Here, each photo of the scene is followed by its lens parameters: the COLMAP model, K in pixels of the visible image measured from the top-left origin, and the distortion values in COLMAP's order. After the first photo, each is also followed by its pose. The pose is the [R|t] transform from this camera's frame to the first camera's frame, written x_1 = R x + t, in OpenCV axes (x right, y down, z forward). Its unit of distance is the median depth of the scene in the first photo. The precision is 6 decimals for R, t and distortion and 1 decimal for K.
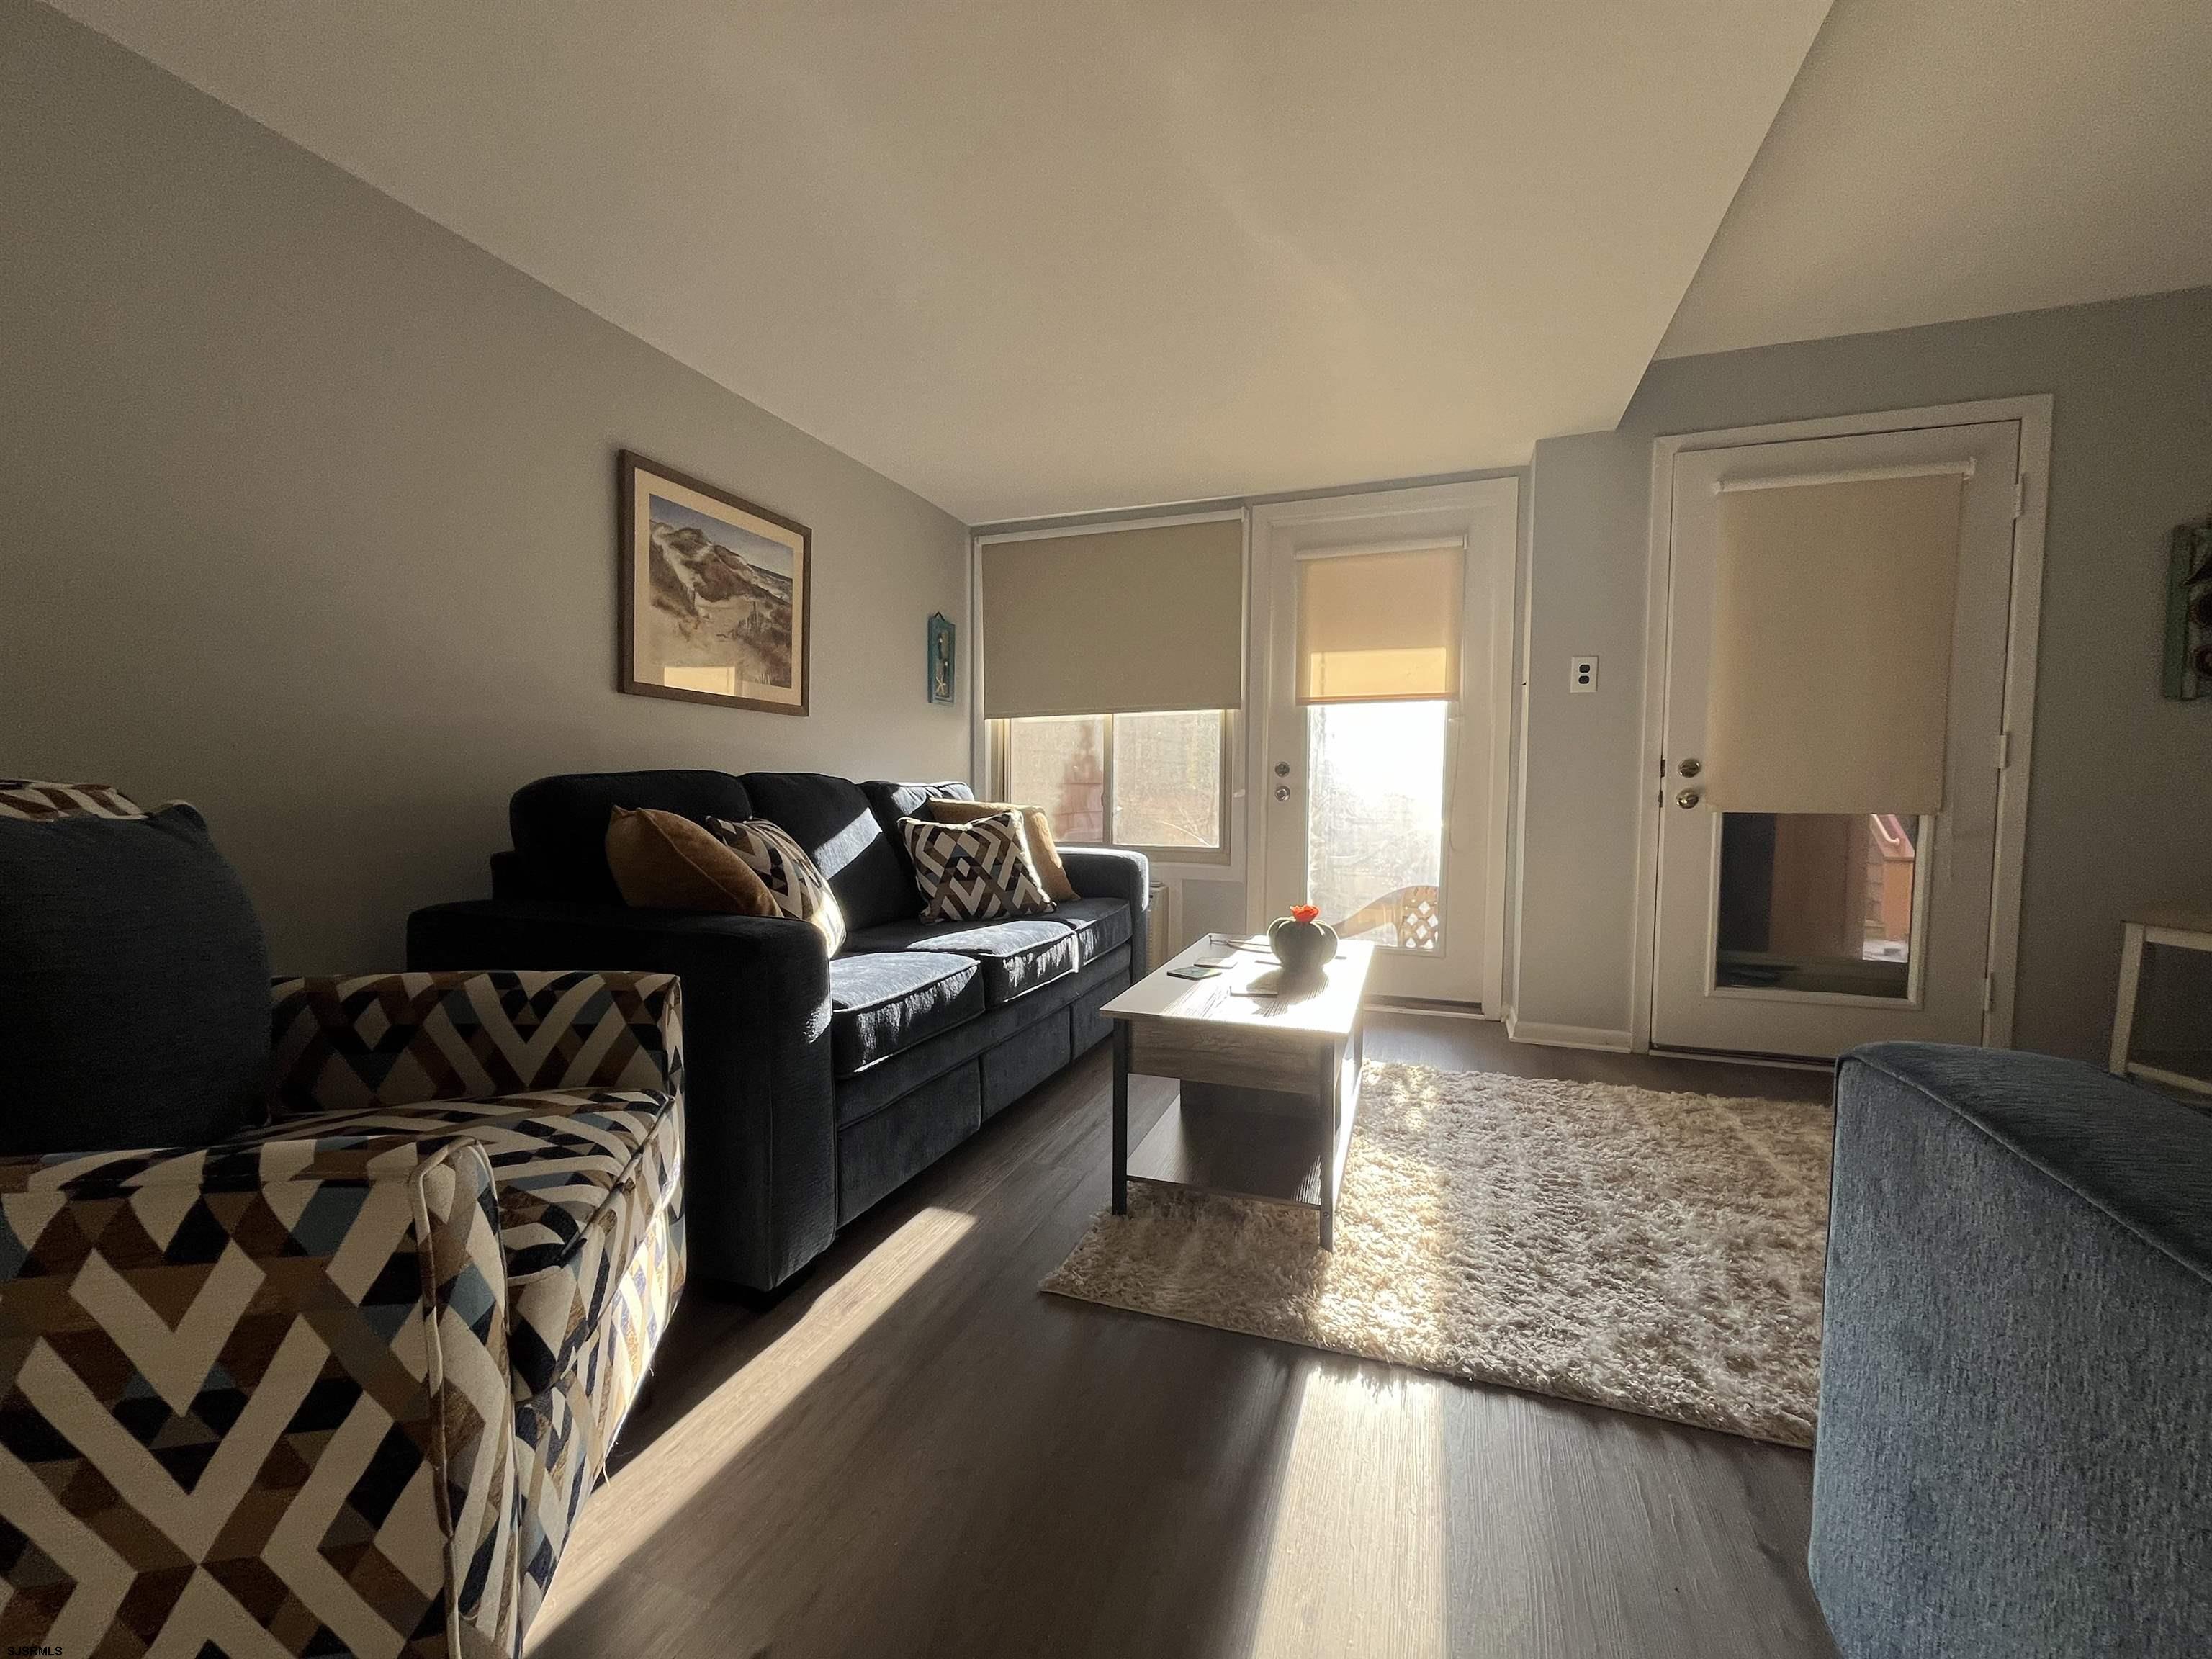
lens RADIAL K [[893.7, 0, 1101.1], [0, 893.7, 834.2], [0, 0, 1]] dist [-0.003579, 0.000211]
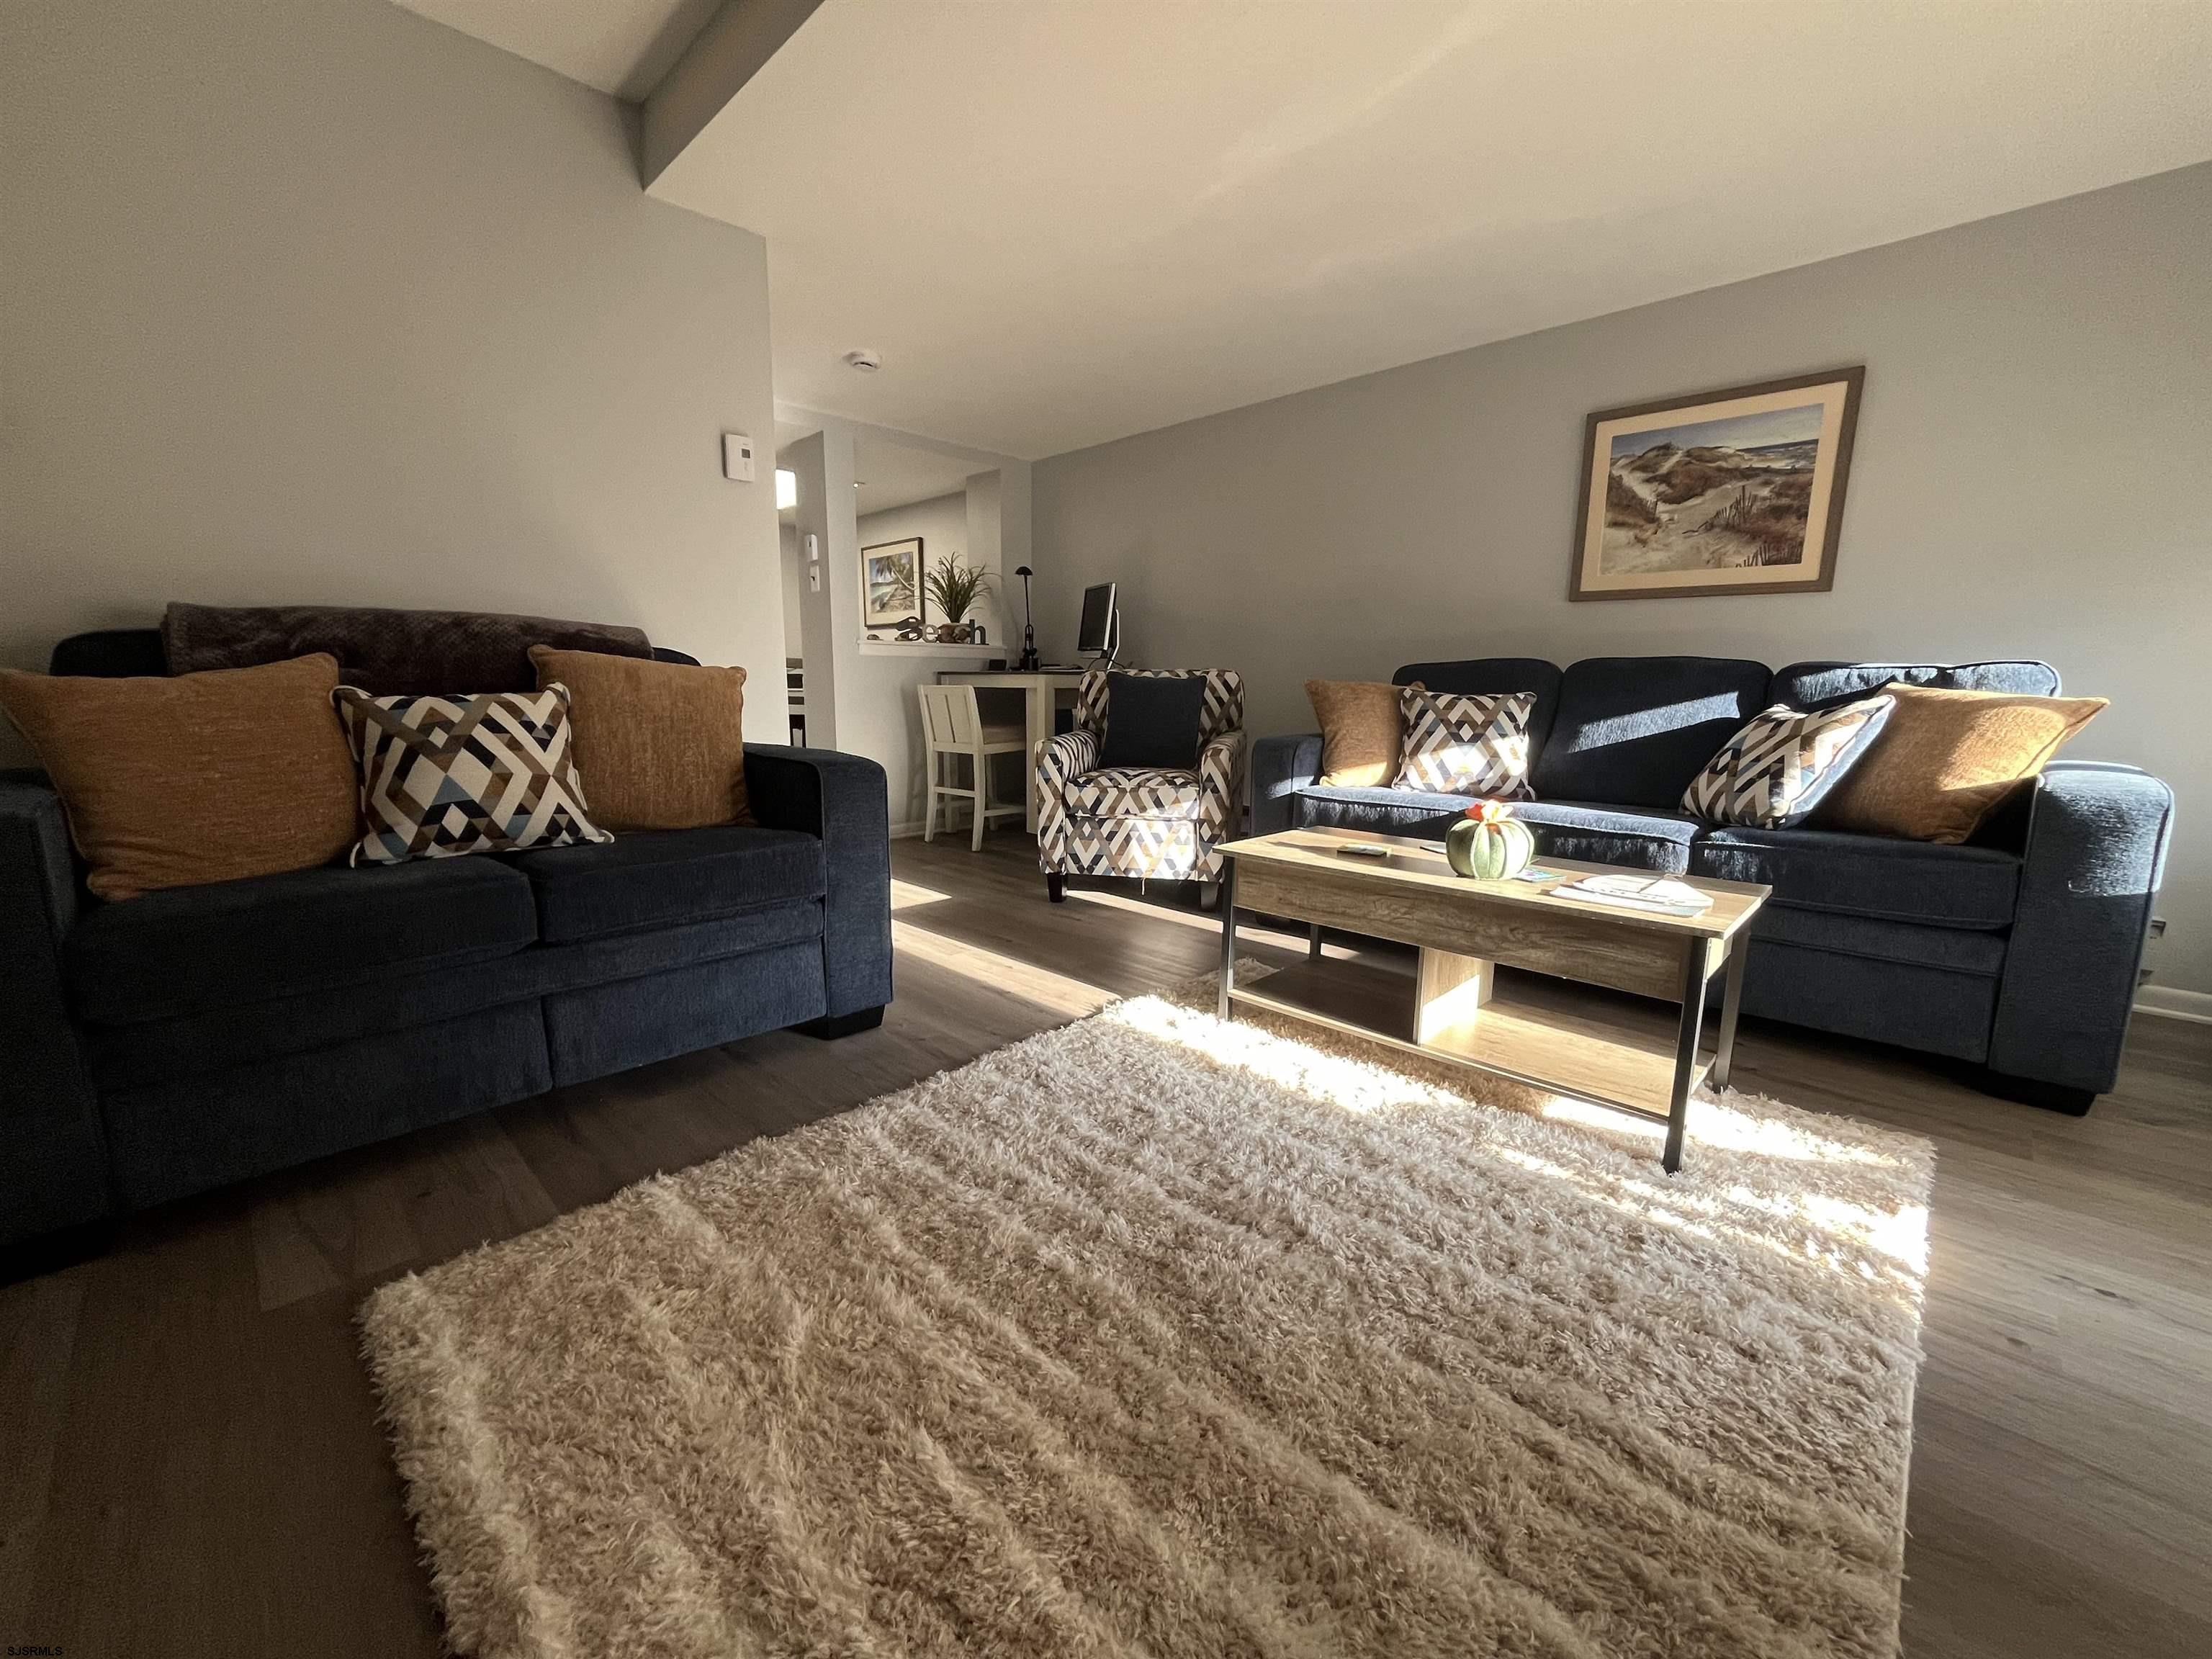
lens RADIAL K [[893.7, 0, 1101.1], [0, 893.7, 834.2], [0, 0, 1]] dist [-0.003579, 0.000211]
pose [[-0.412712, 0.141831, -0.899751, 0.945956], [-0.061807, 0.981165, 0.183015, -0.014676], [0.908762, 0.131143, -0.396173, 0.857676]]
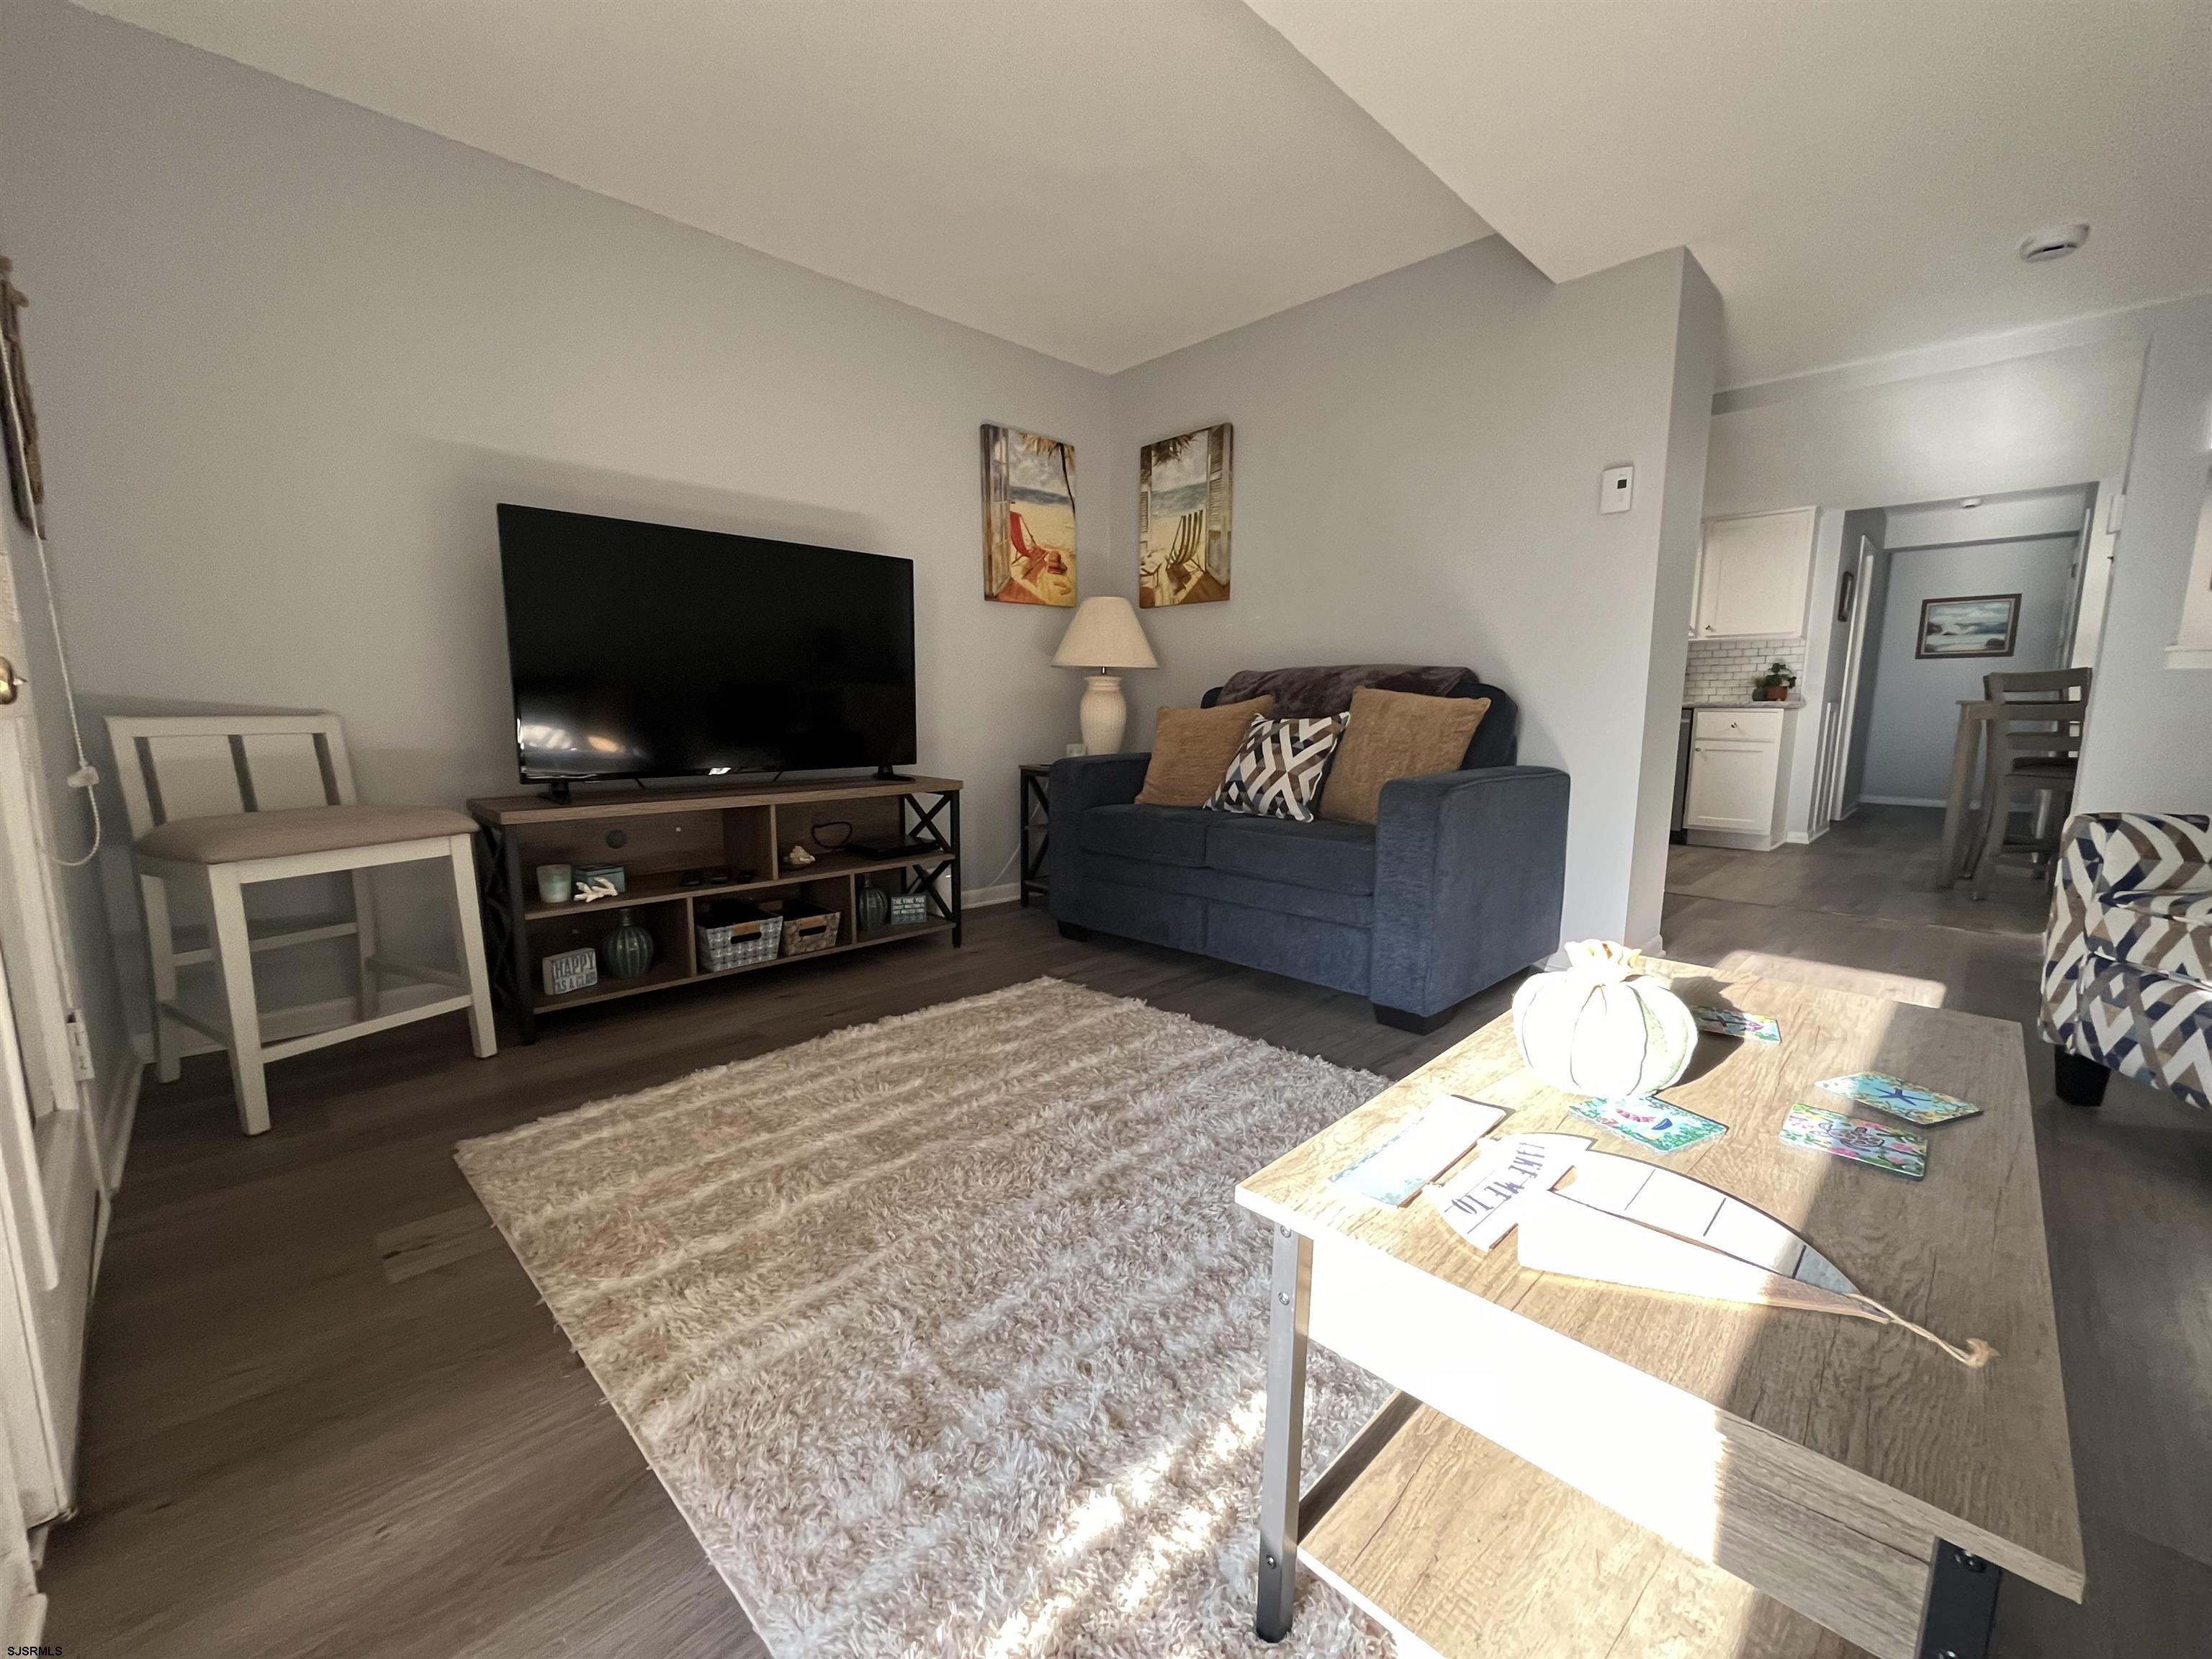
lens RADIAL K [[893.7, 0, 1101.1], [0, 893.7, 834.2], [0, 0, 1]] dist [-0.003579, 0.000211]
pose [[-0.906754, -0.069346, 0.415918, 0.232364], [0.014545, 0.980653, 0.195214, -0.044965], [-0.421409, 0.183061, -0.888202, 1.246859]]
